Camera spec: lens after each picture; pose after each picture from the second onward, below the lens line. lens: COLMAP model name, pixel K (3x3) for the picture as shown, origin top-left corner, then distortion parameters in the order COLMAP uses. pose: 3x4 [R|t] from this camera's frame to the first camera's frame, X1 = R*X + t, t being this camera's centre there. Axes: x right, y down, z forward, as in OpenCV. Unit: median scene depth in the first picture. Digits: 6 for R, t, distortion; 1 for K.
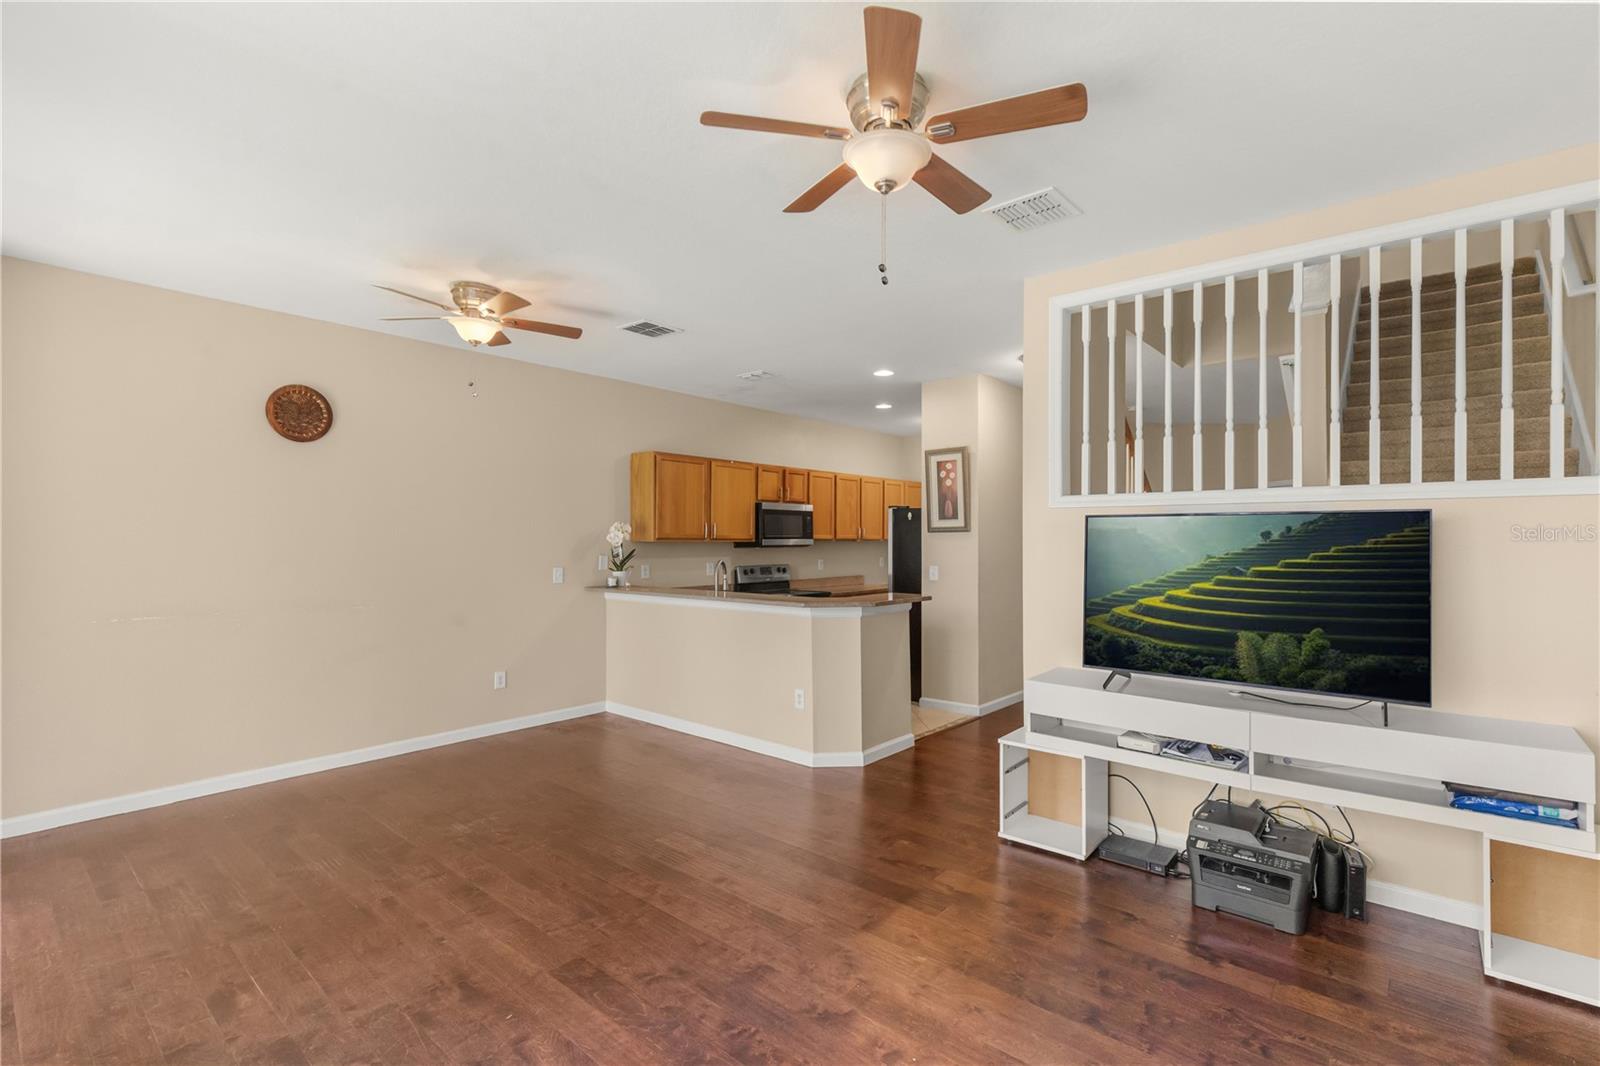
lens RADIAL K [[733.9, 0, 806.2], [0, 733.9, 535.7], [0, 0, 1]] dist [0.005158, 0.000006]
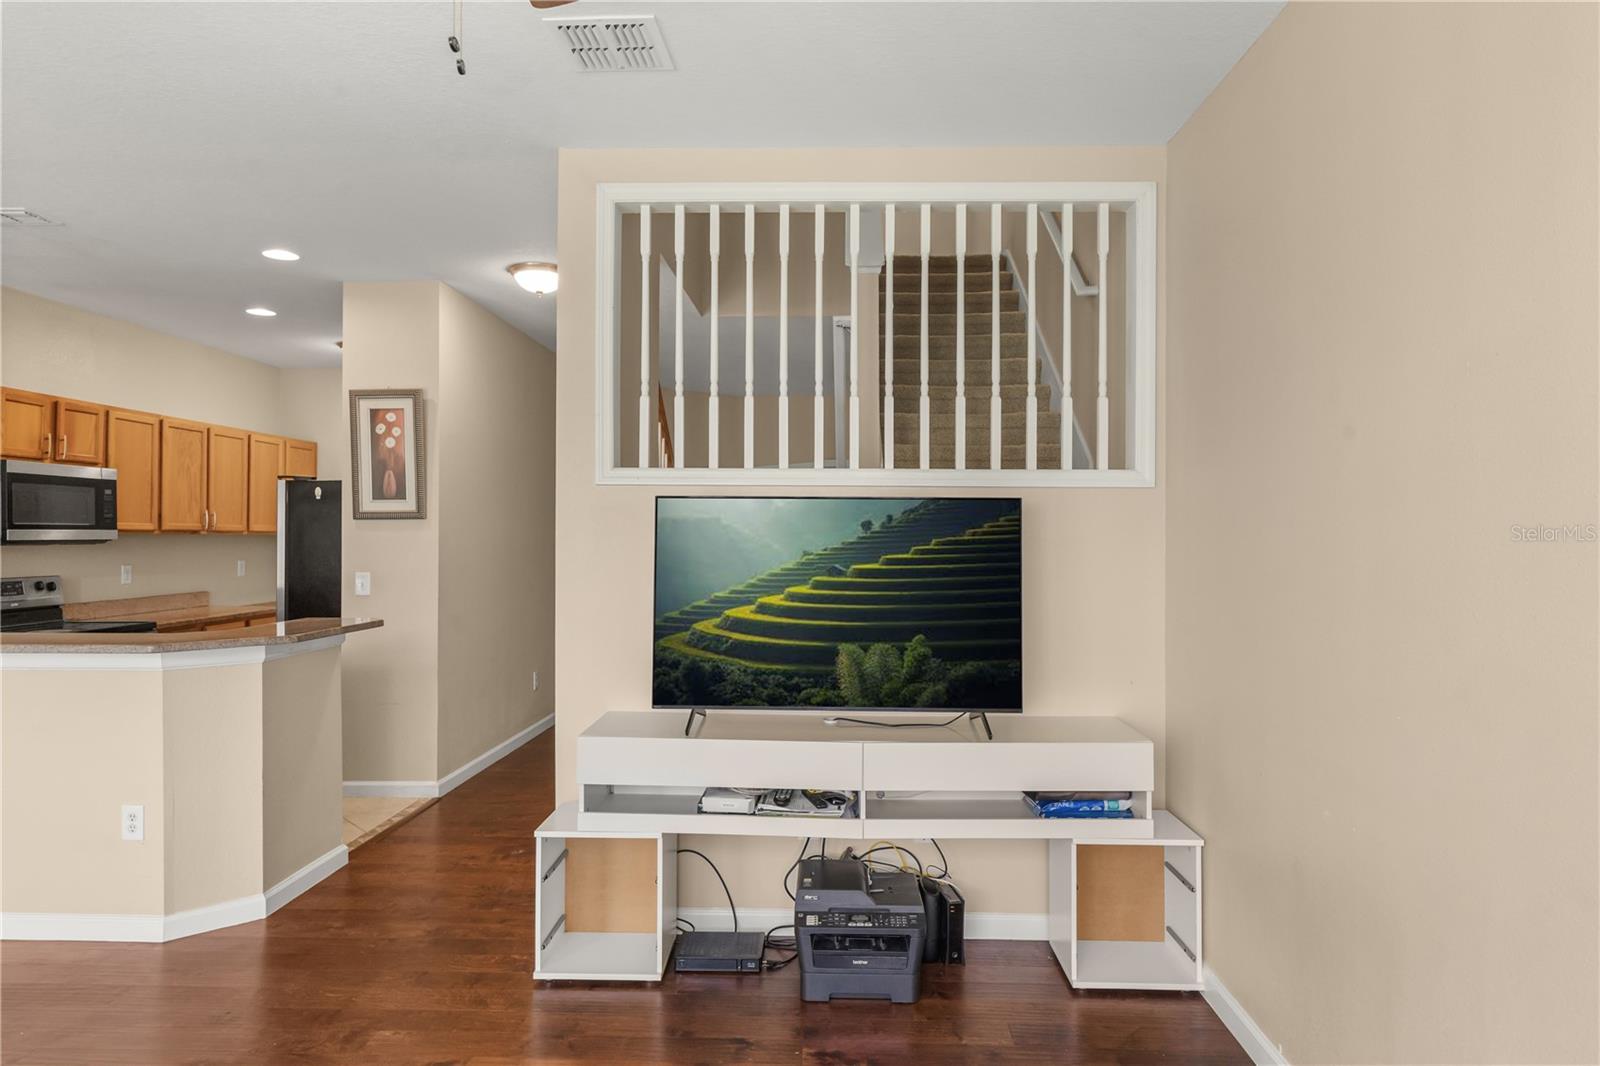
lens RADIAL K [[970.9, 0, 762.1], [0, 970.9, 530.6], [0, 0, 1]] dist [0.008929, 0.000151]
pose [[0.780715, 0.005705, 0.624861, -0.132574], [-0.006094, 0.999980, -0.001515, 0.006603], [-0.624857, -0.002625, 0.780735, 0.198748]]
